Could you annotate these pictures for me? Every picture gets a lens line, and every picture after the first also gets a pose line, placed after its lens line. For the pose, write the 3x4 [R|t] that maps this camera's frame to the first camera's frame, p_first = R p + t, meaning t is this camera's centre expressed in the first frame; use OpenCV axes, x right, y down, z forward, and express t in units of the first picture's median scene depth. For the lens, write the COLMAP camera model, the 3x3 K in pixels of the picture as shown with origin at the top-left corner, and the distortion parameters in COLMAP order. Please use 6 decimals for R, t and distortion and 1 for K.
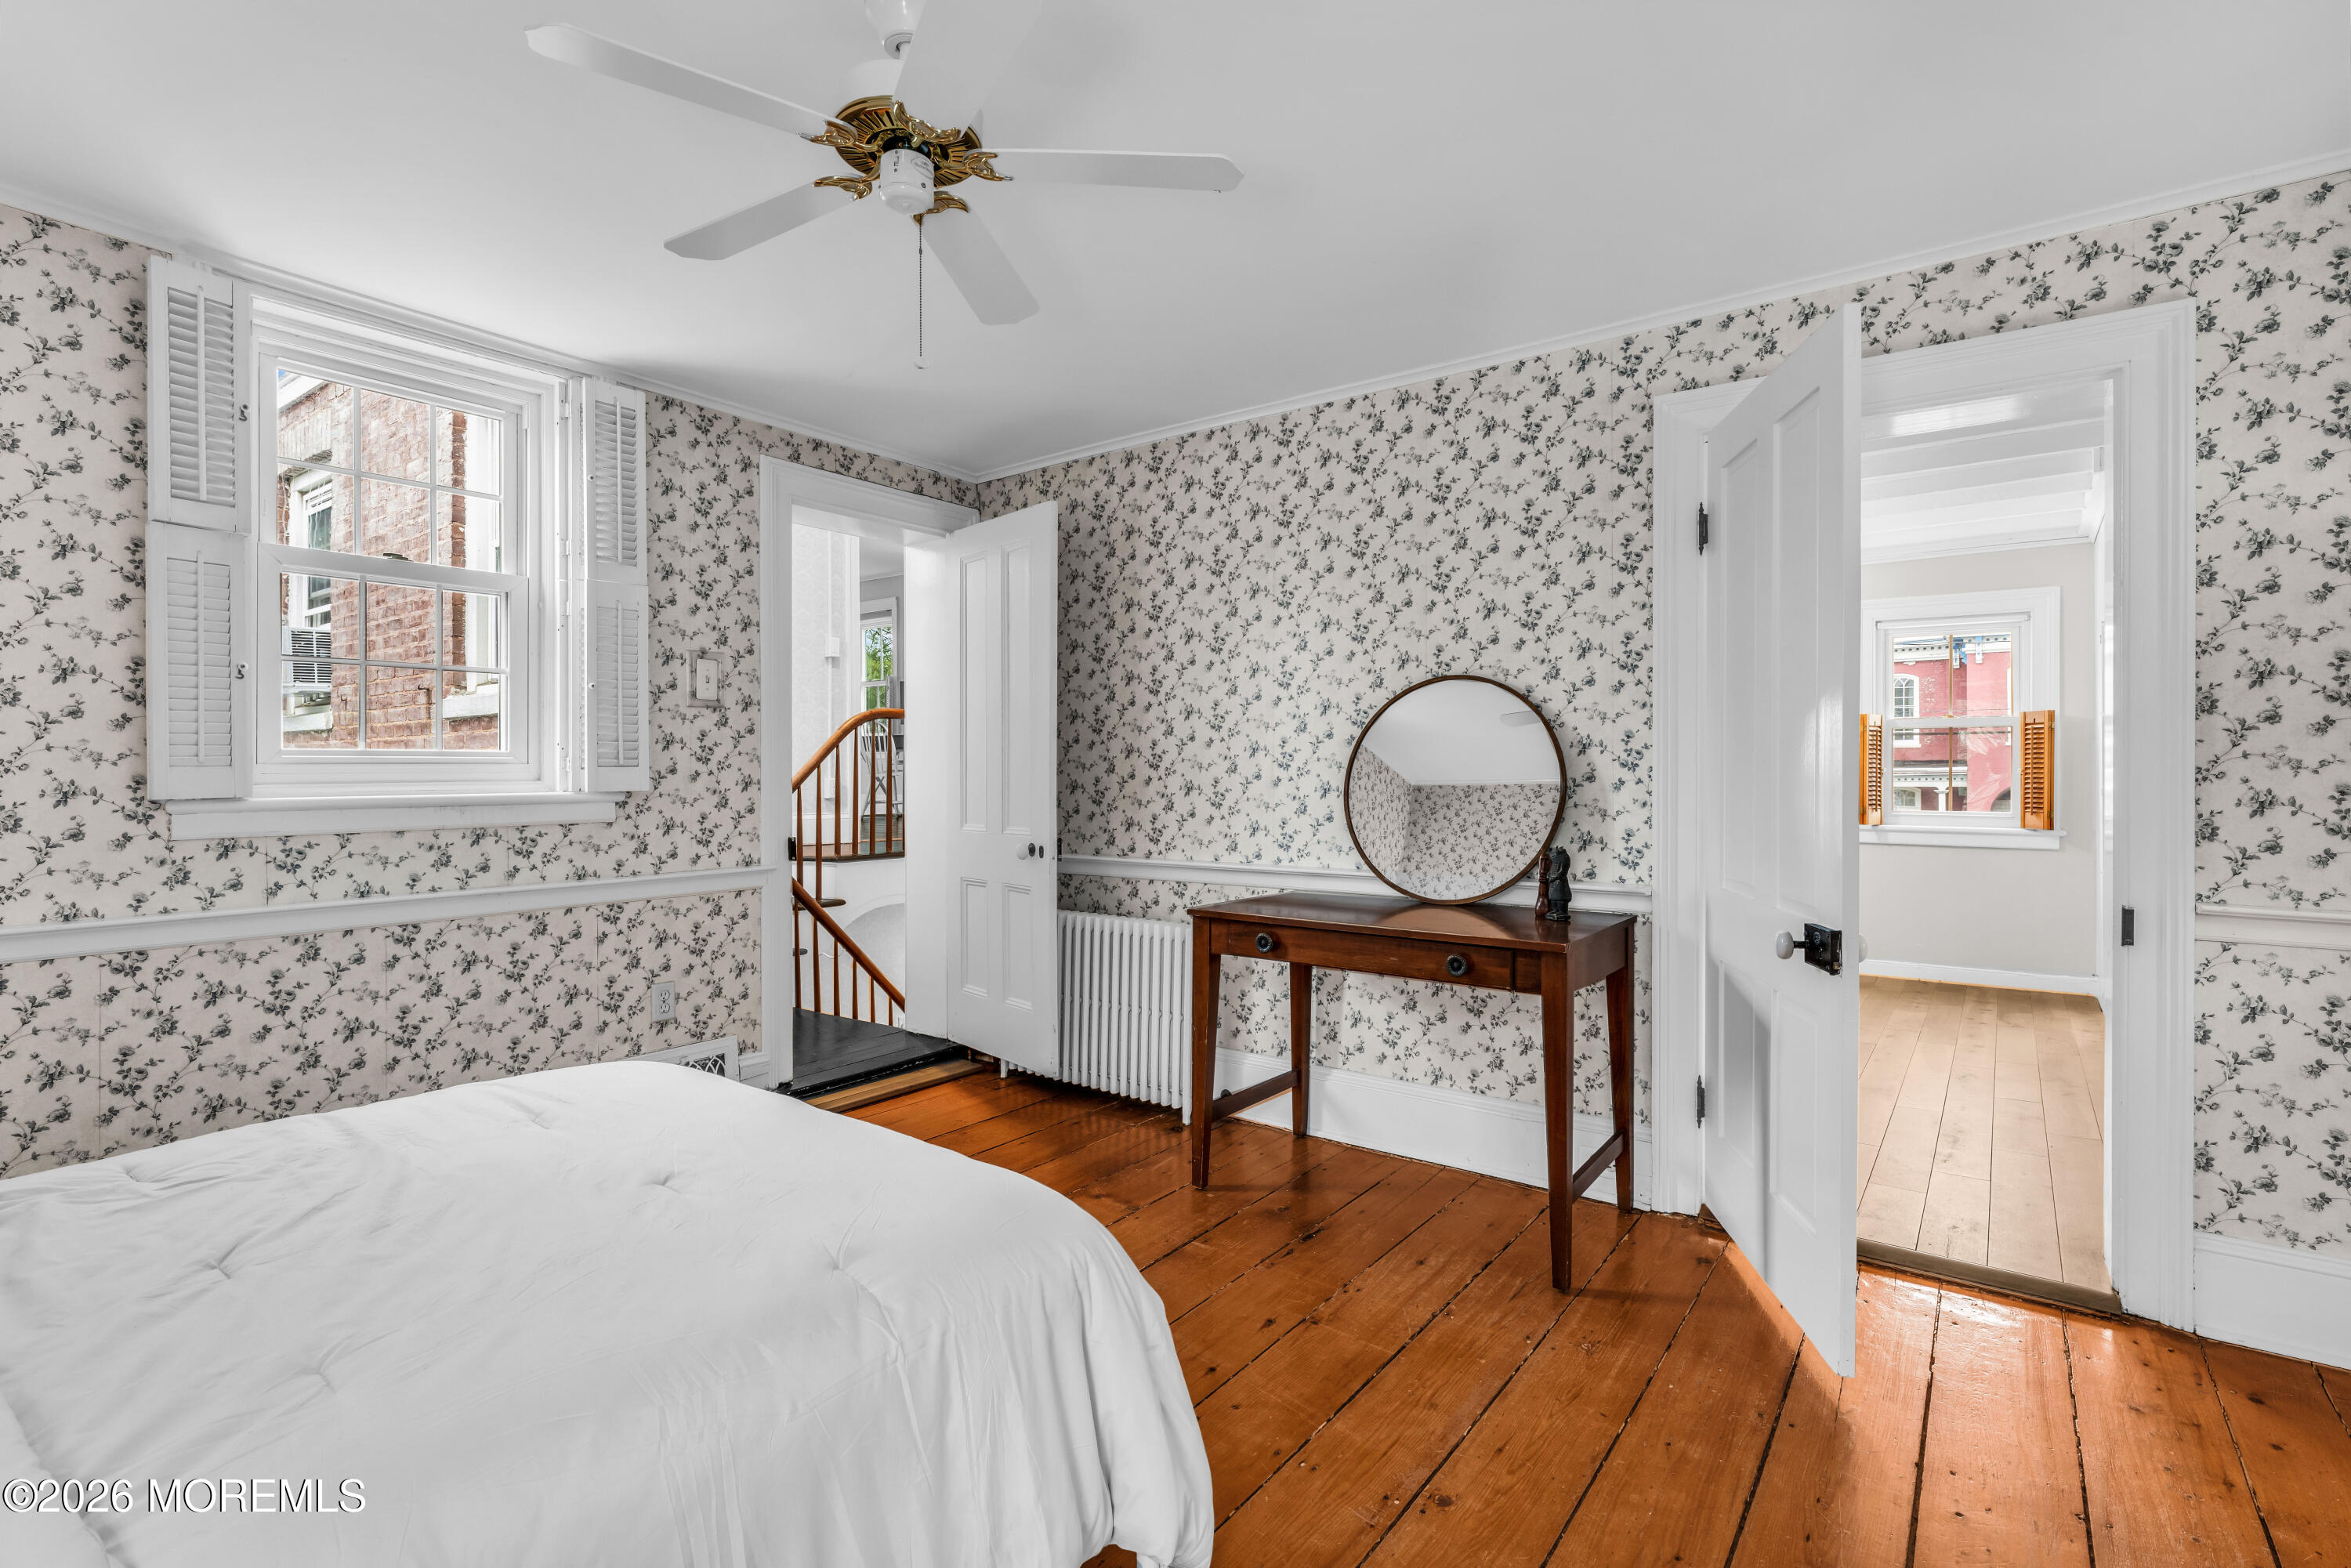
lens RADIAL K [[1105.9, 0, 1170.6], [0, 1105.9, 773.3], [0, 0, 1]] dist [-0.002095, 0.000023]
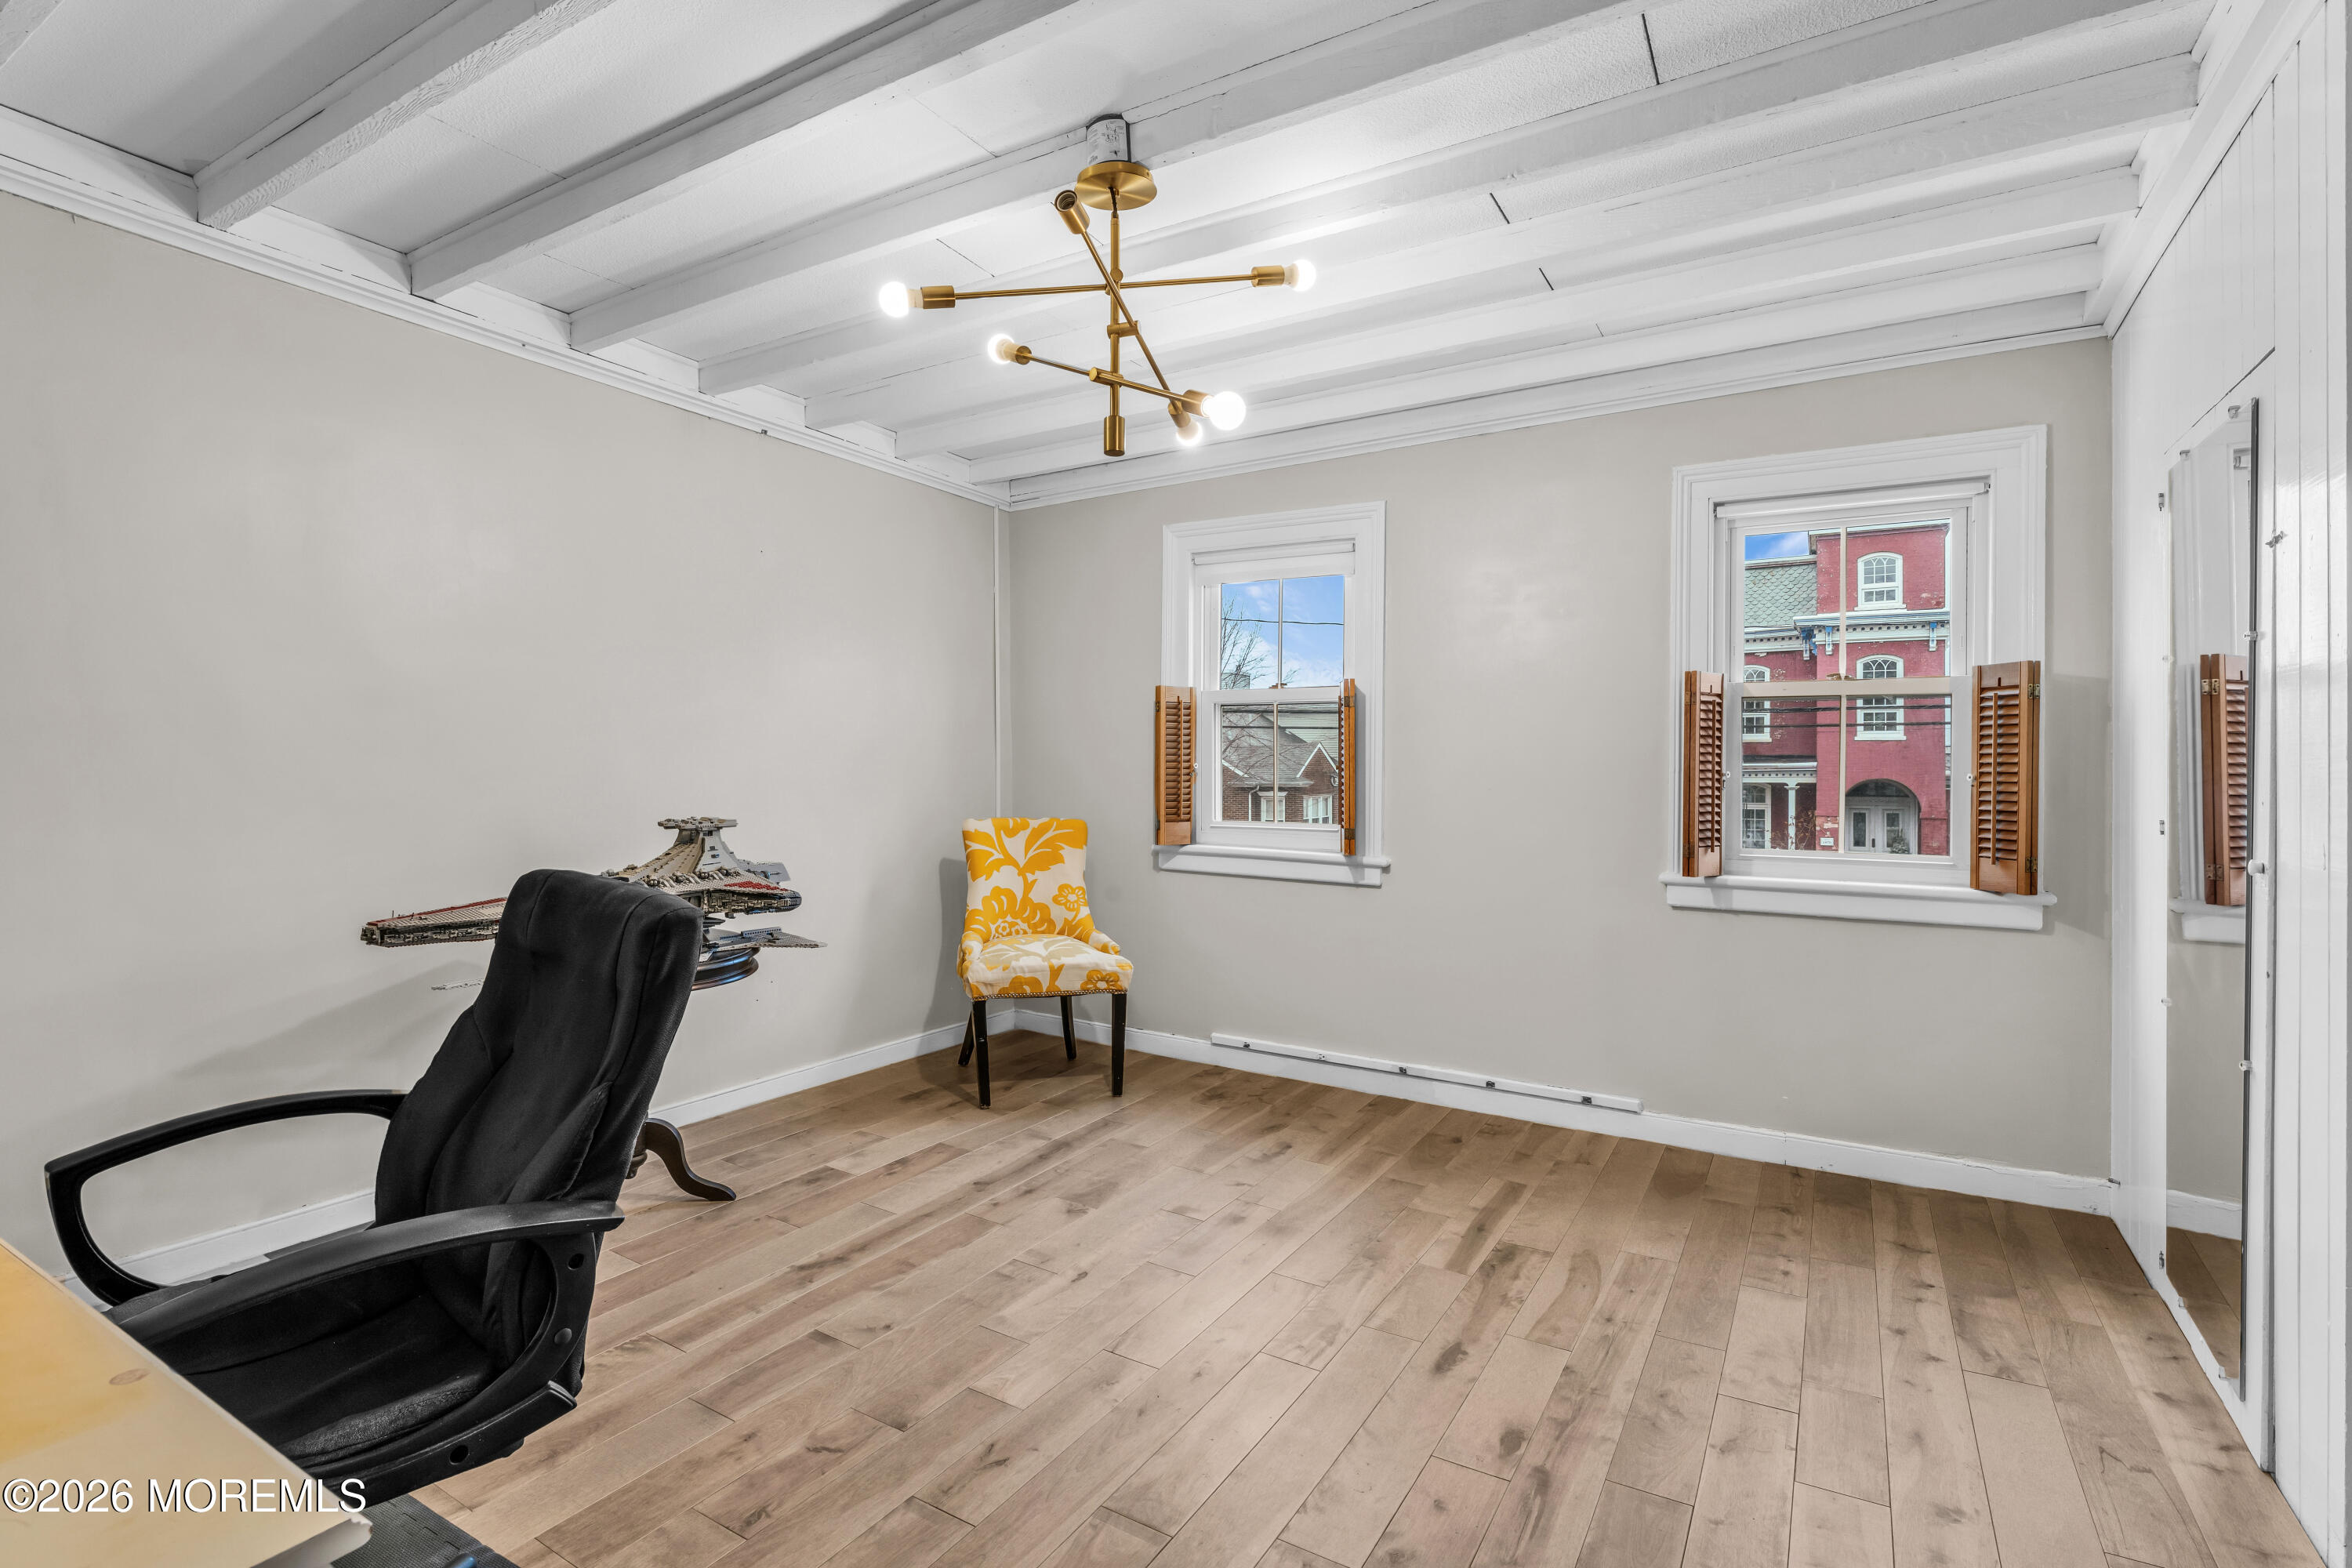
lens RADIAL K [[1106.4, 0, 1179.2], [0, 1106.4, 777.8], [0, 0, 1]] dist [-0.002095, 0.000023]
pose [[0.994300, 0.000200, 0.106614, 0.321889], [-0.001326, 0.999944, 0.010496, -0.007124], [-0.106606, -0.010577, 0.994245, 0.490629]]
